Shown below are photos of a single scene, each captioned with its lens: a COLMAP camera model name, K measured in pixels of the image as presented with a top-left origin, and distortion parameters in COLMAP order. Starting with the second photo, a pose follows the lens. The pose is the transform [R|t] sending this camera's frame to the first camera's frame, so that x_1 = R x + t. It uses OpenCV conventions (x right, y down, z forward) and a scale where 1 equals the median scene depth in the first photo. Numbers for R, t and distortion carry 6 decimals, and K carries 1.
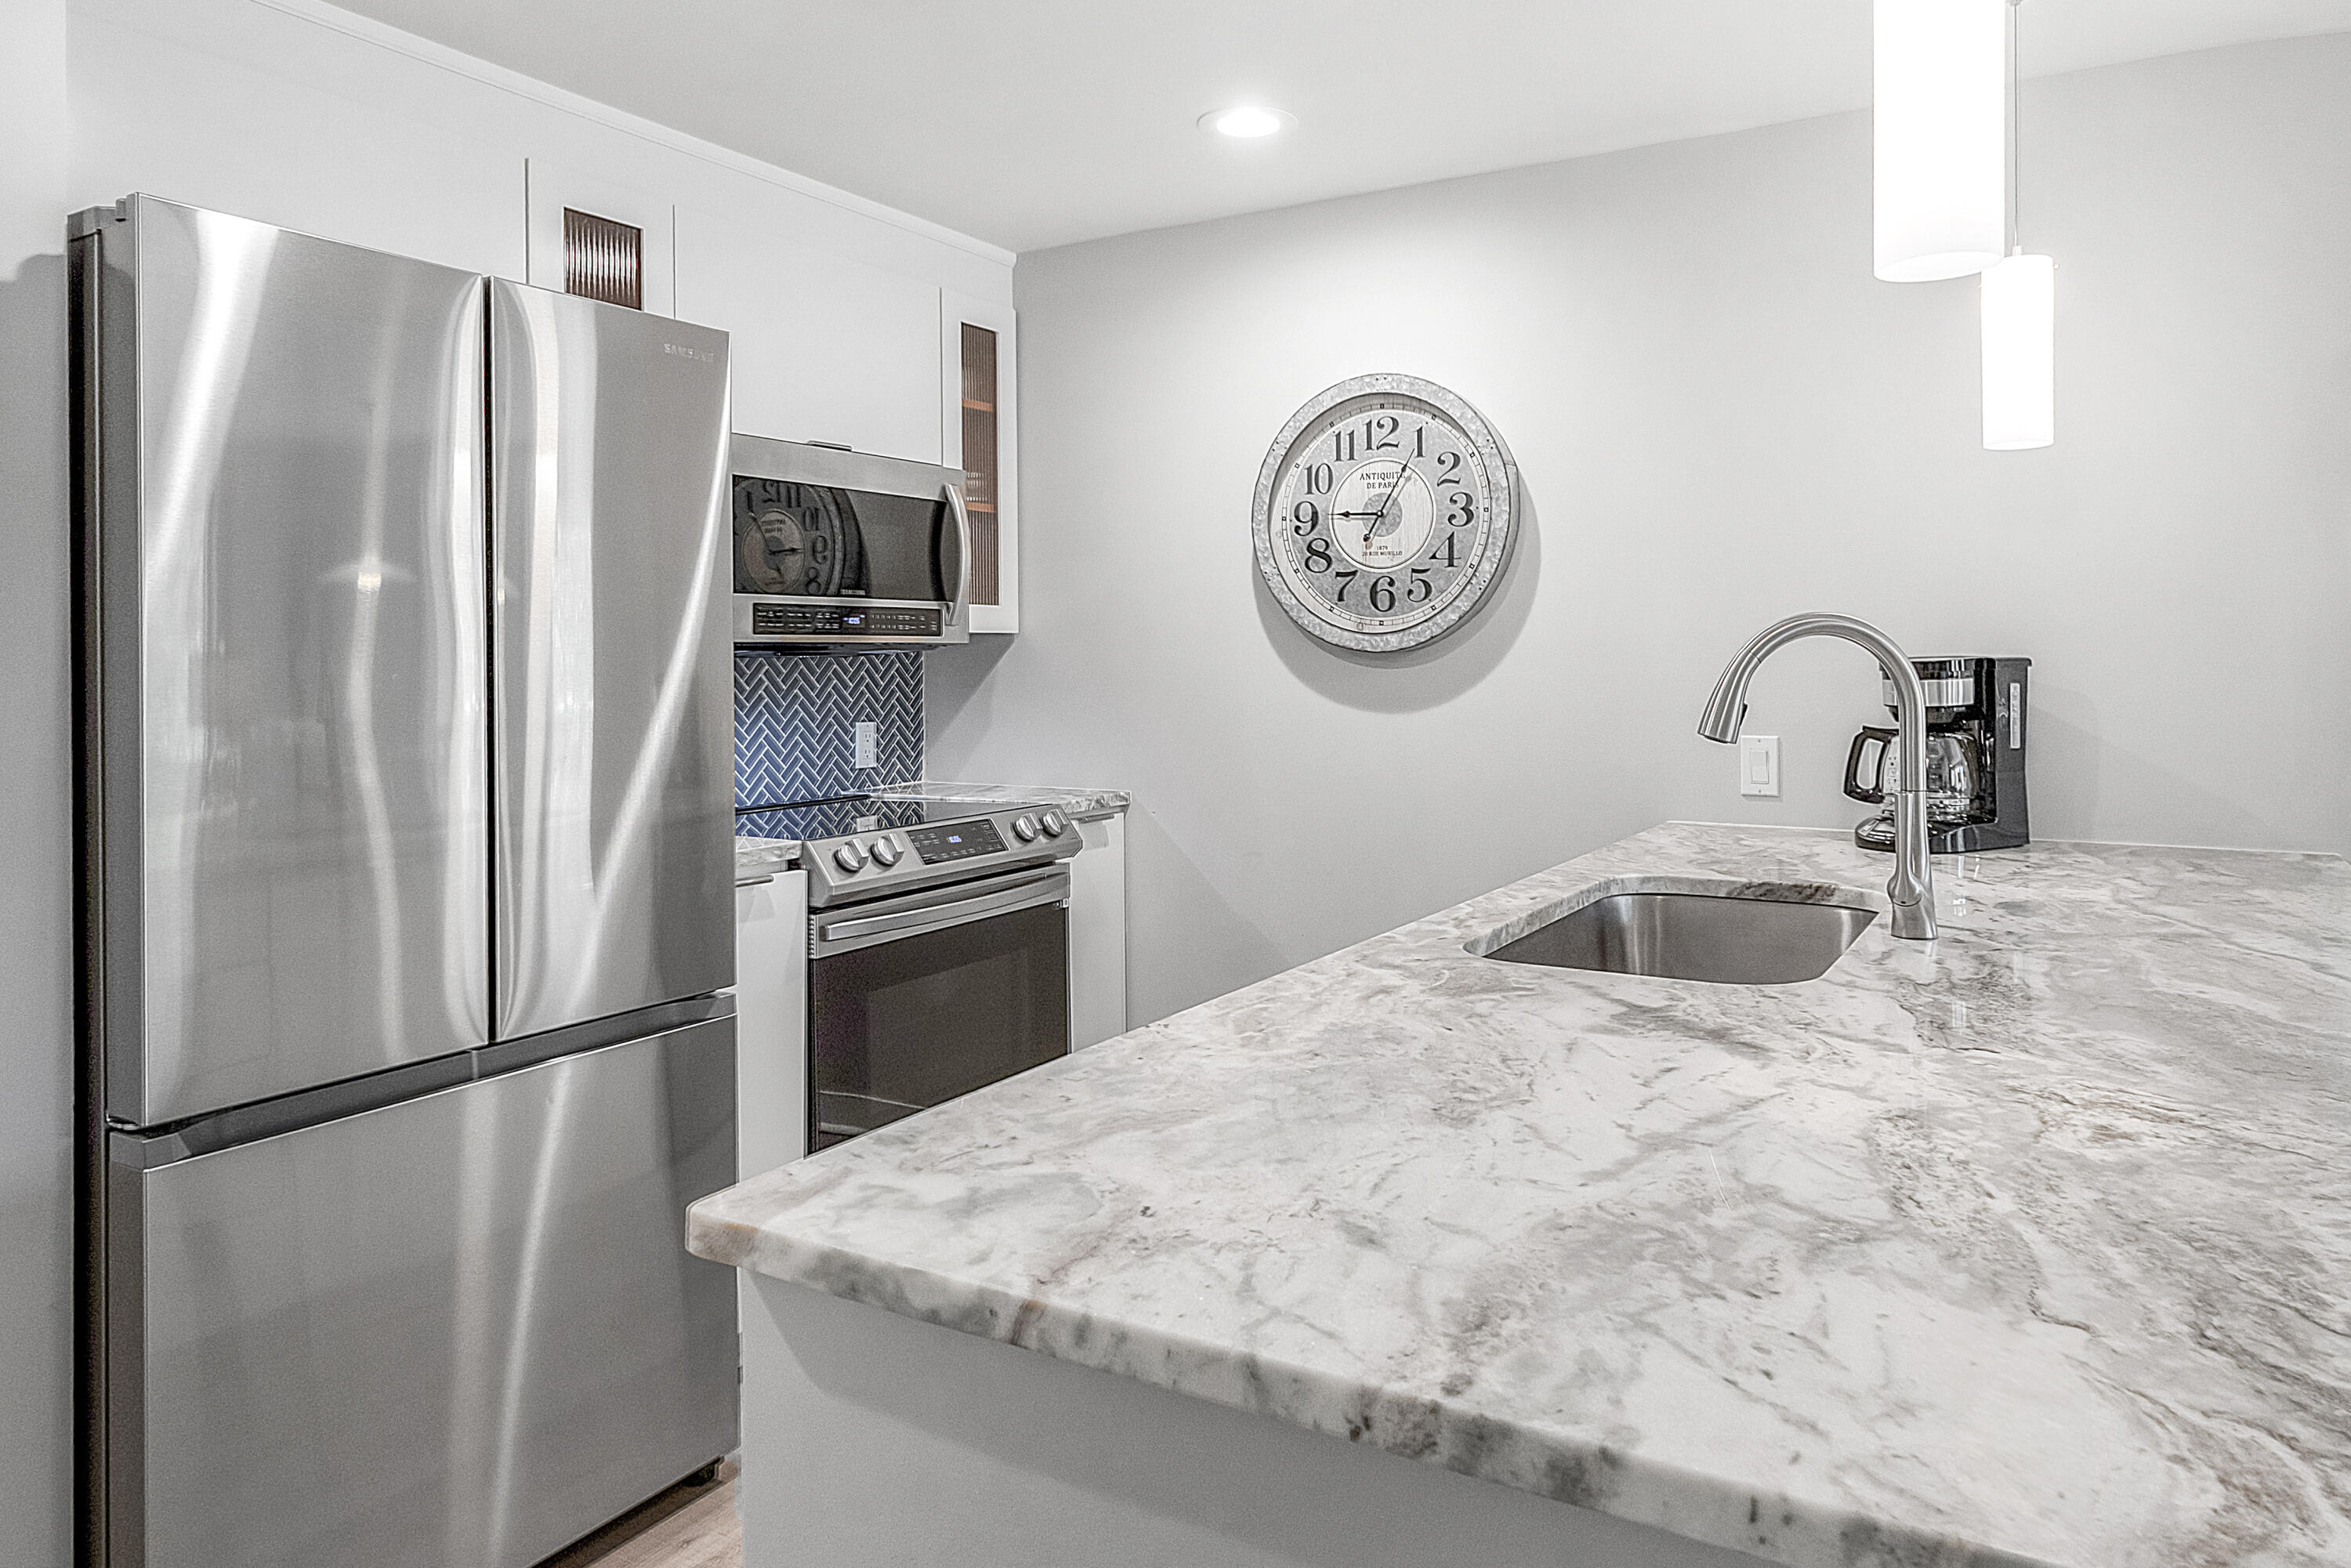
lens RADIAL K [[1475.0, 0, 1326.7], [0, 1475.0, 672.4], [0, 0, 1]] dist [0.003830, 0.006268]
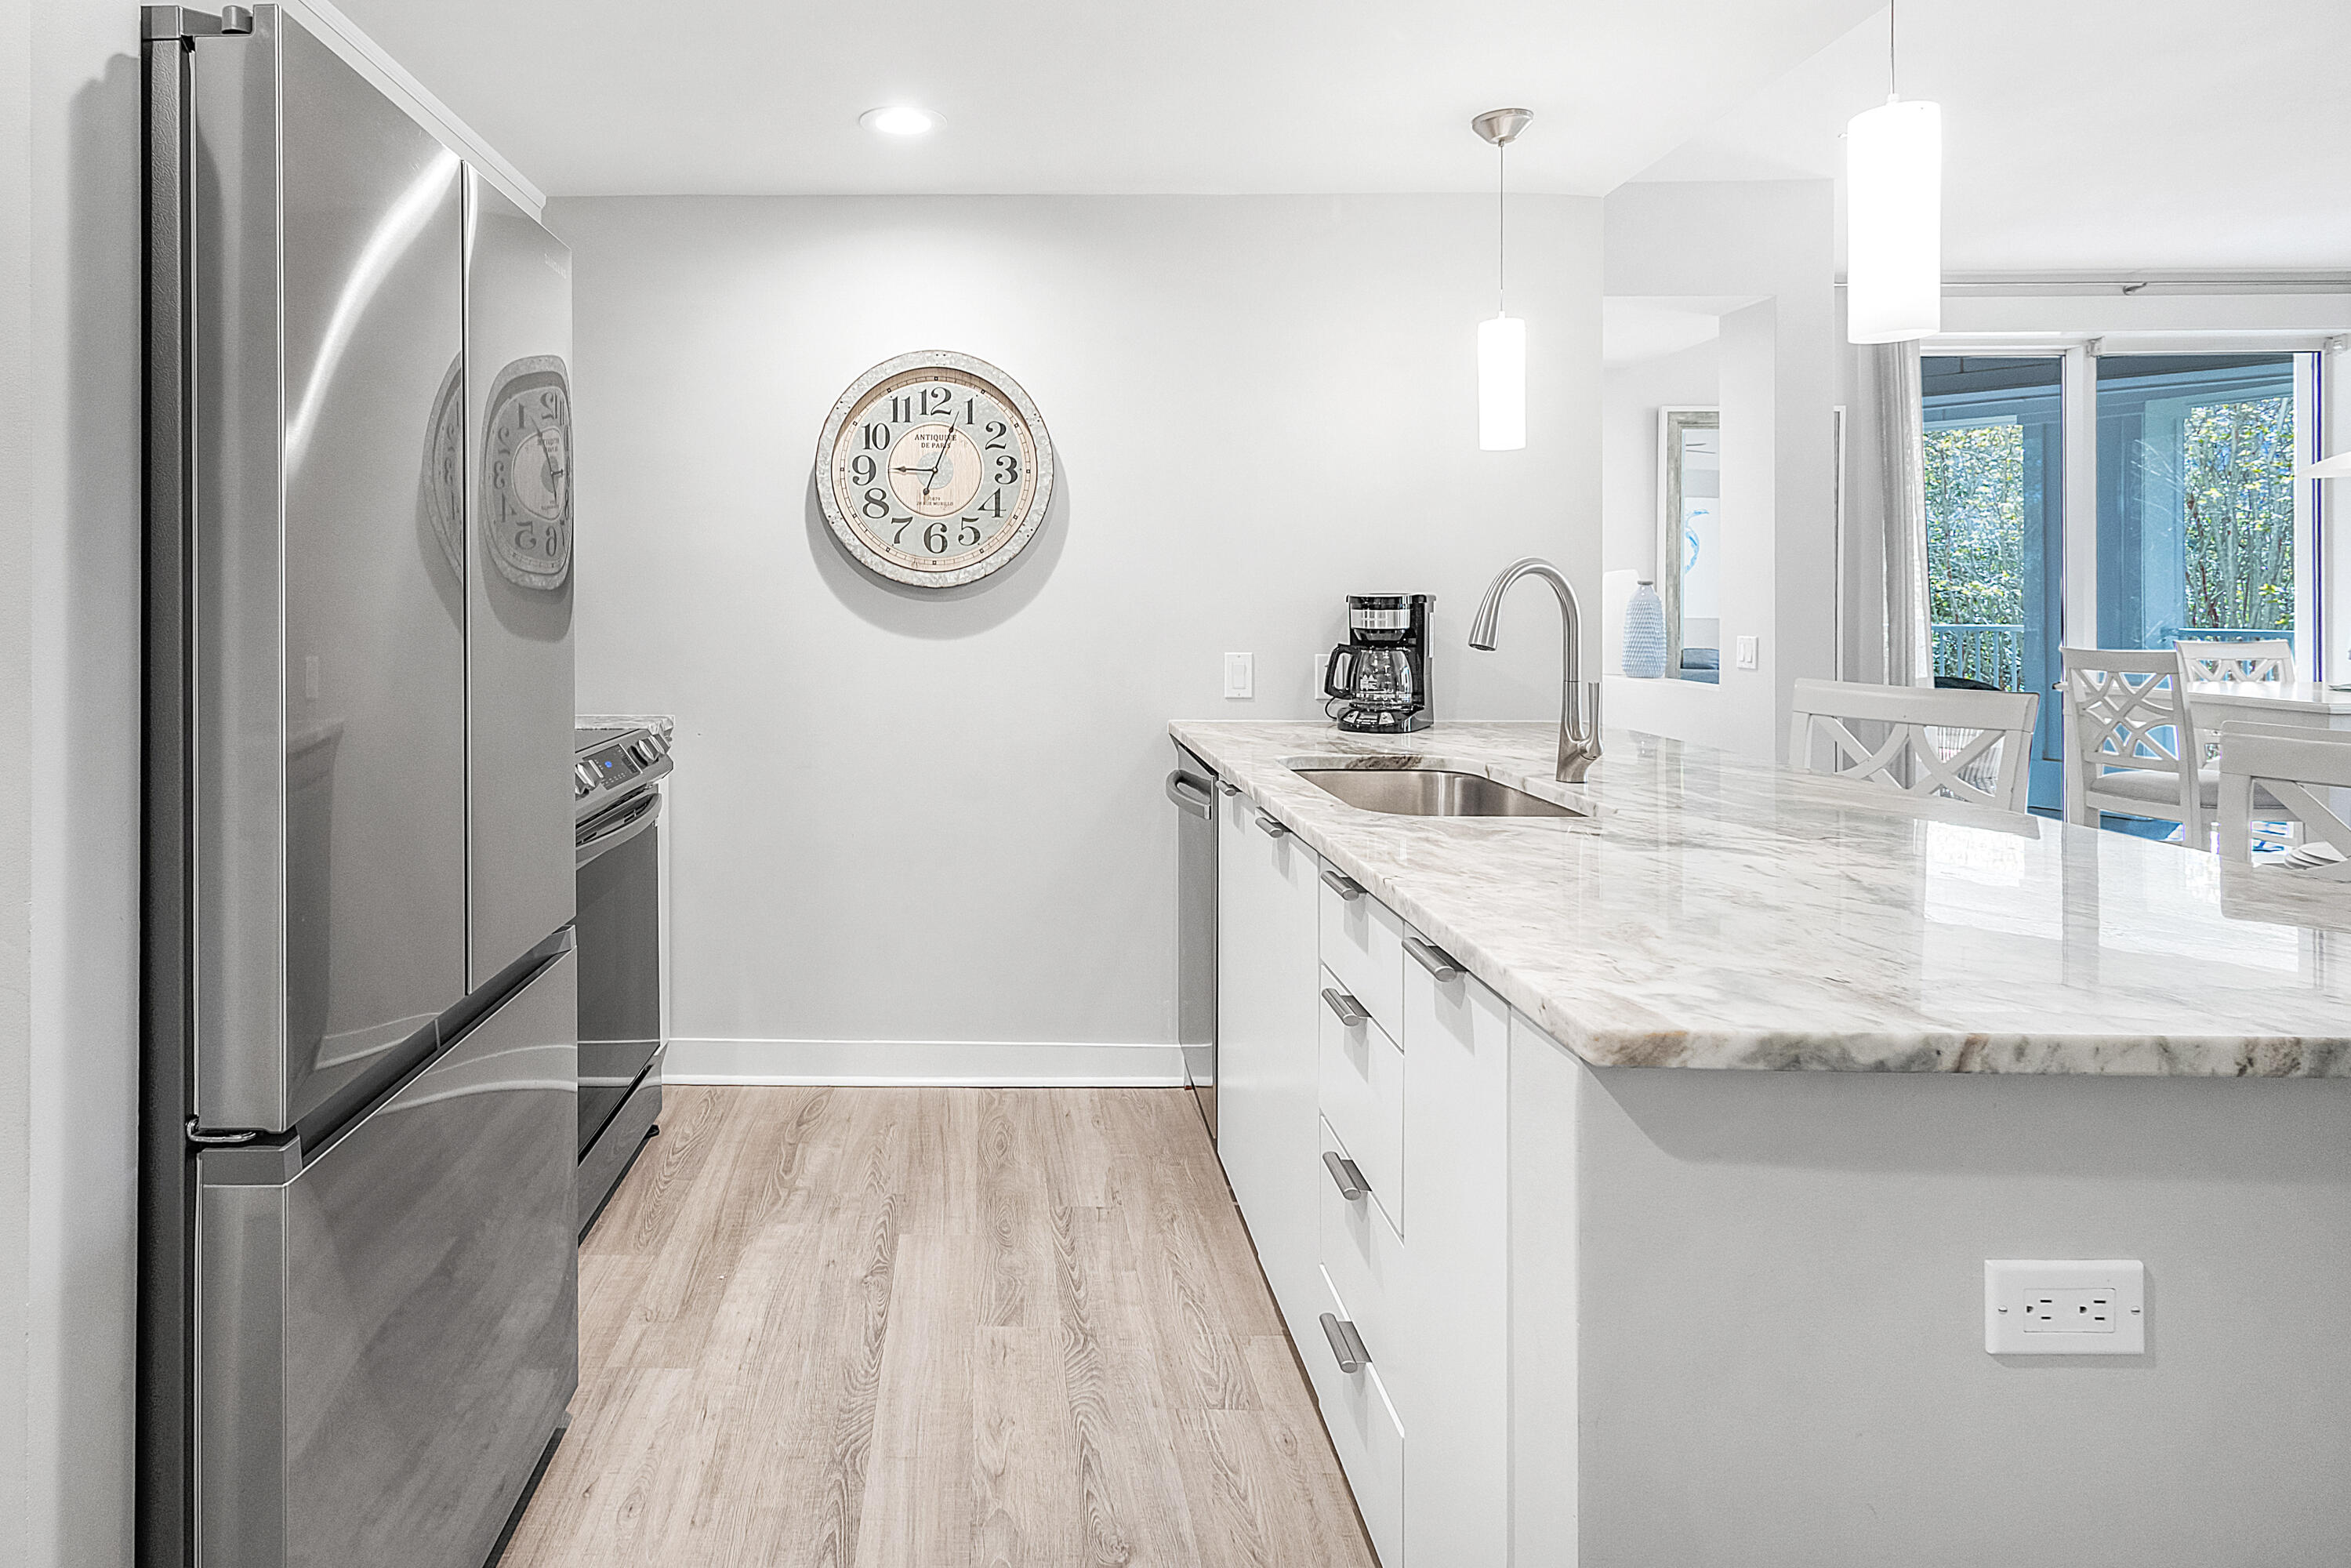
lens RADIAL K [[1234.8, 0, 1026.5], [0, 1234.8, 608.6], [0, 0, 1]] dist [0.004846, -0.002094]
pose [[0.885692, 0.004194, 0.464255, -0.360312], [-0.000979, 0.999974, -0.007167, 0.010185], [-0.464273, 0.005893, 0.885673, 0.095225]]
